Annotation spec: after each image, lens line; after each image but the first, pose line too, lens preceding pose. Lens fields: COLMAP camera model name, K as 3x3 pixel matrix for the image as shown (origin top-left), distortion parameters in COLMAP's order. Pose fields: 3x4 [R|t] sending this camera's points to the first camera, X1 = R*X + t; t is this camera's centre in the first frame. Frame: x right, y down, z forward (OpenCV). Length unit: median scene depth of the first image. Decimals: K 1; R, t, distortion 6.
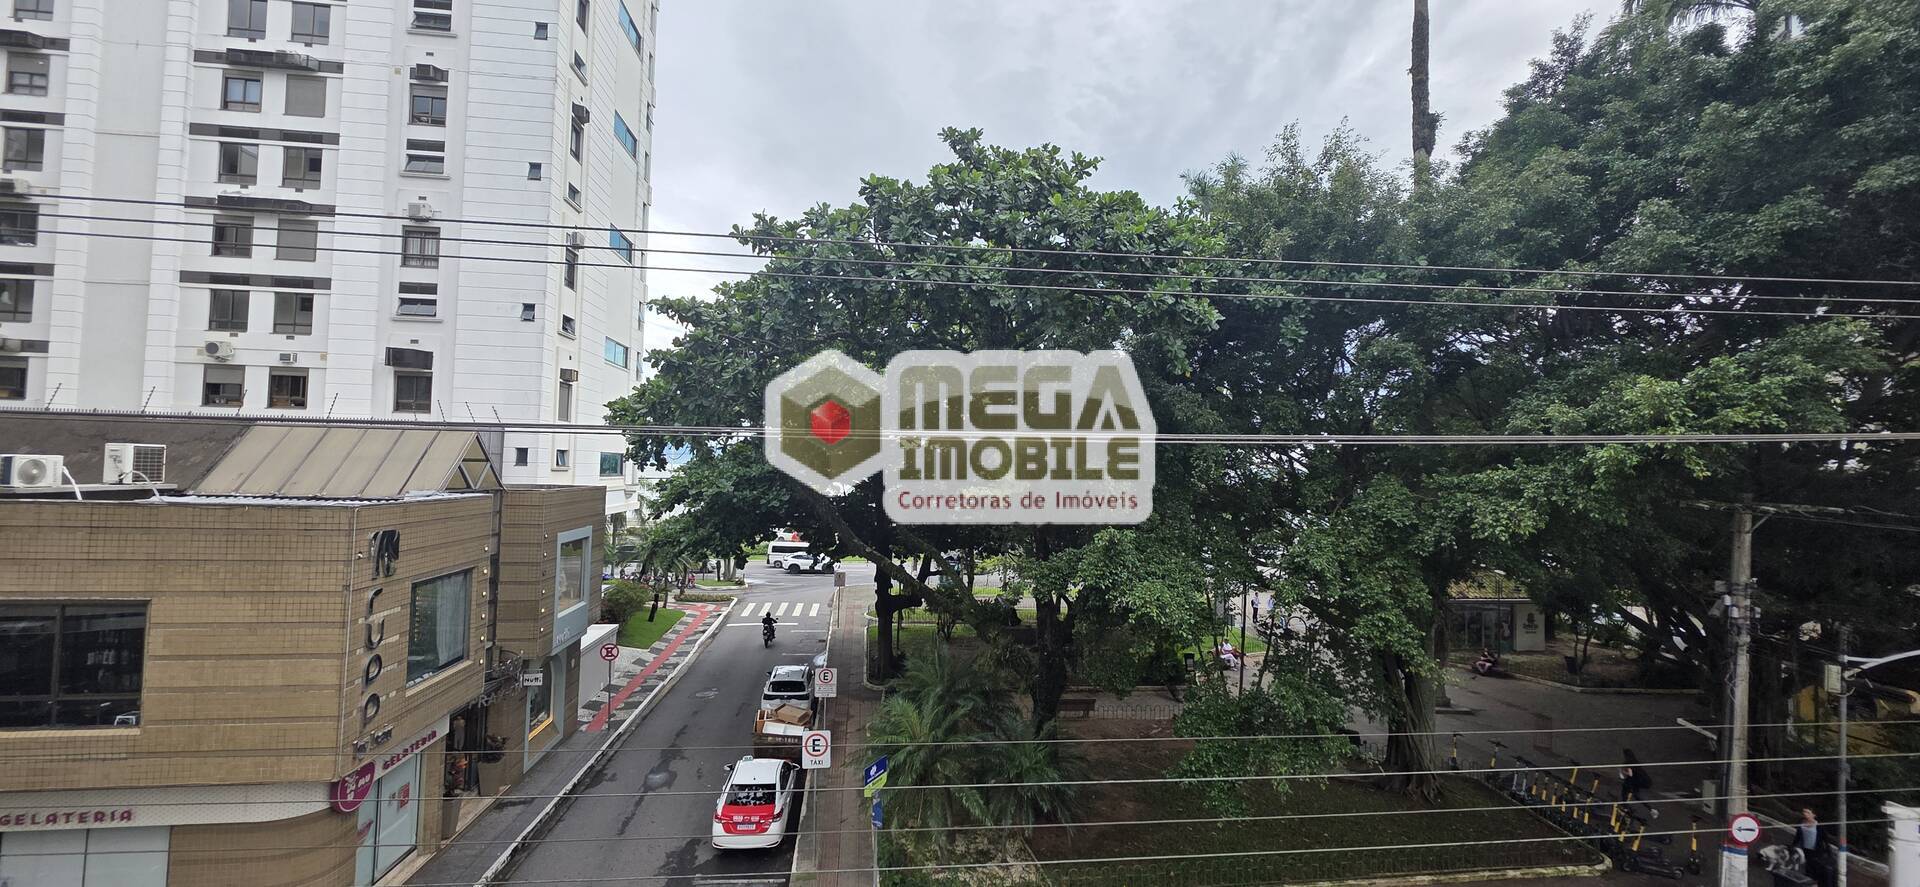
lens RADIAL K [[769.5, 0, 955.1], [0, 769.5, 446.0], [0, 0, 1]] dist [0.003012, -0.000523]
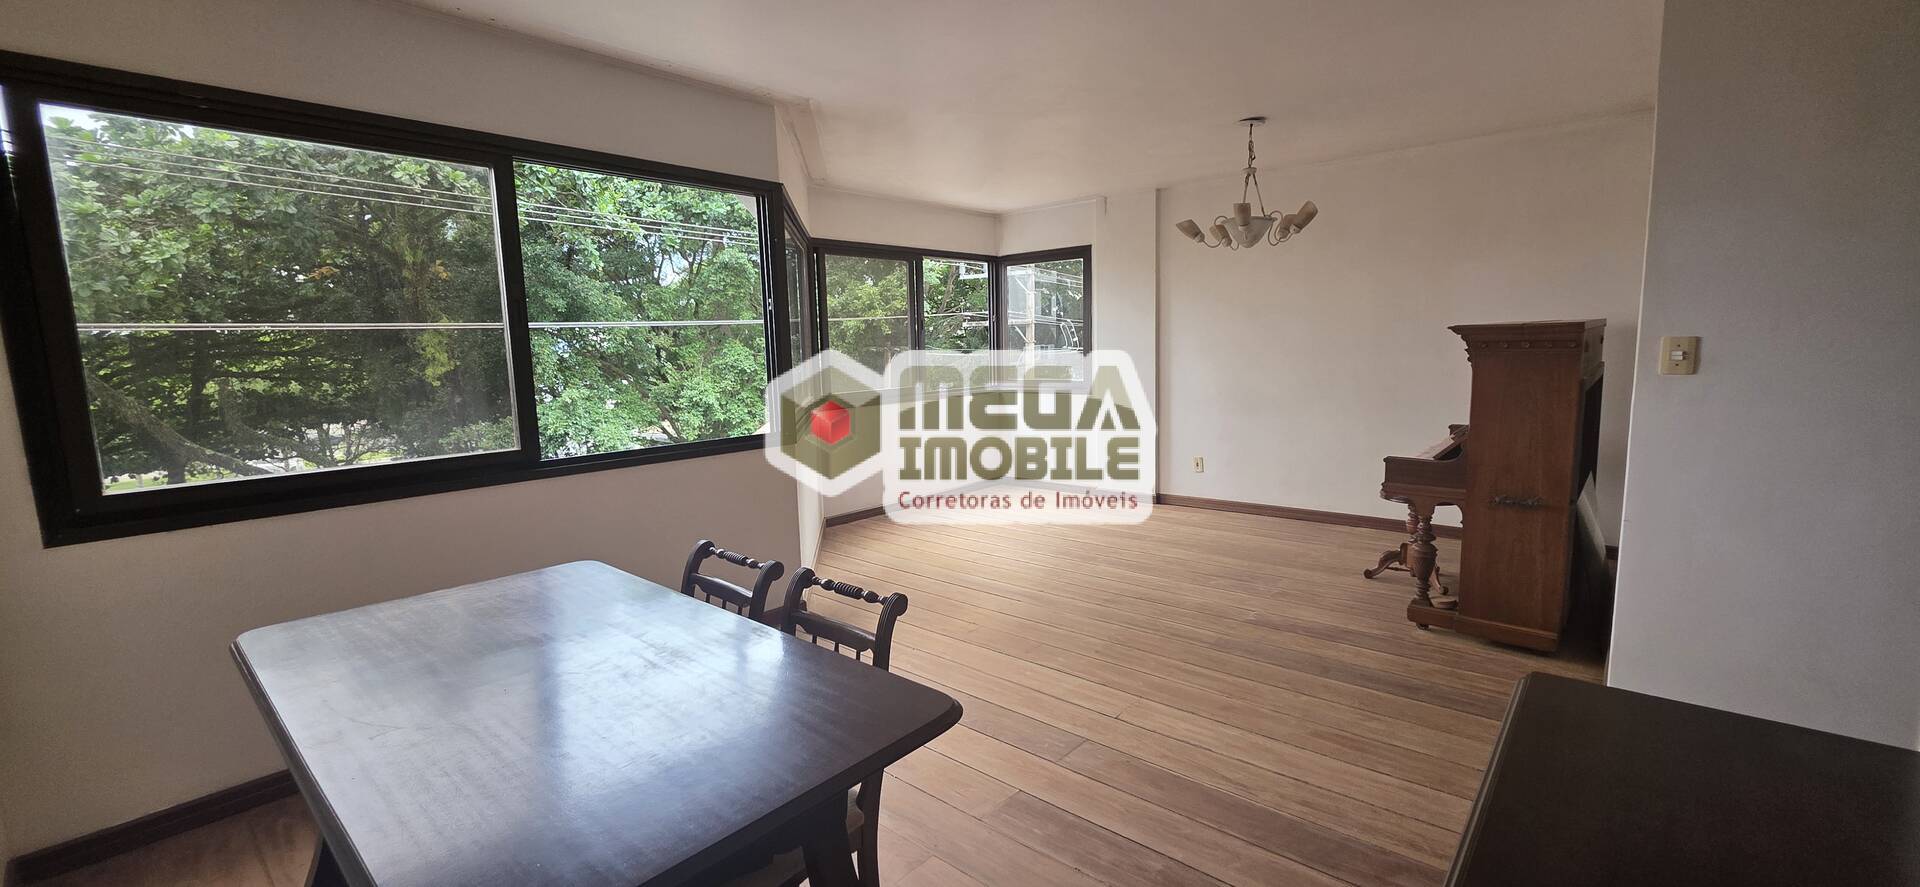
lens RADIAL K [[769.5, 0, 965.1], [0, 769.5, 437.0], [0, 0, 1]] dist [0.003012, -0.000523]
pose [[0.590712, -0.141381, 0.794400, -0.406551], [0.016813, 0.986473, 0.163062, -0.014130], [-0.806707, -0.082966, 0.585098, -0.280939]]
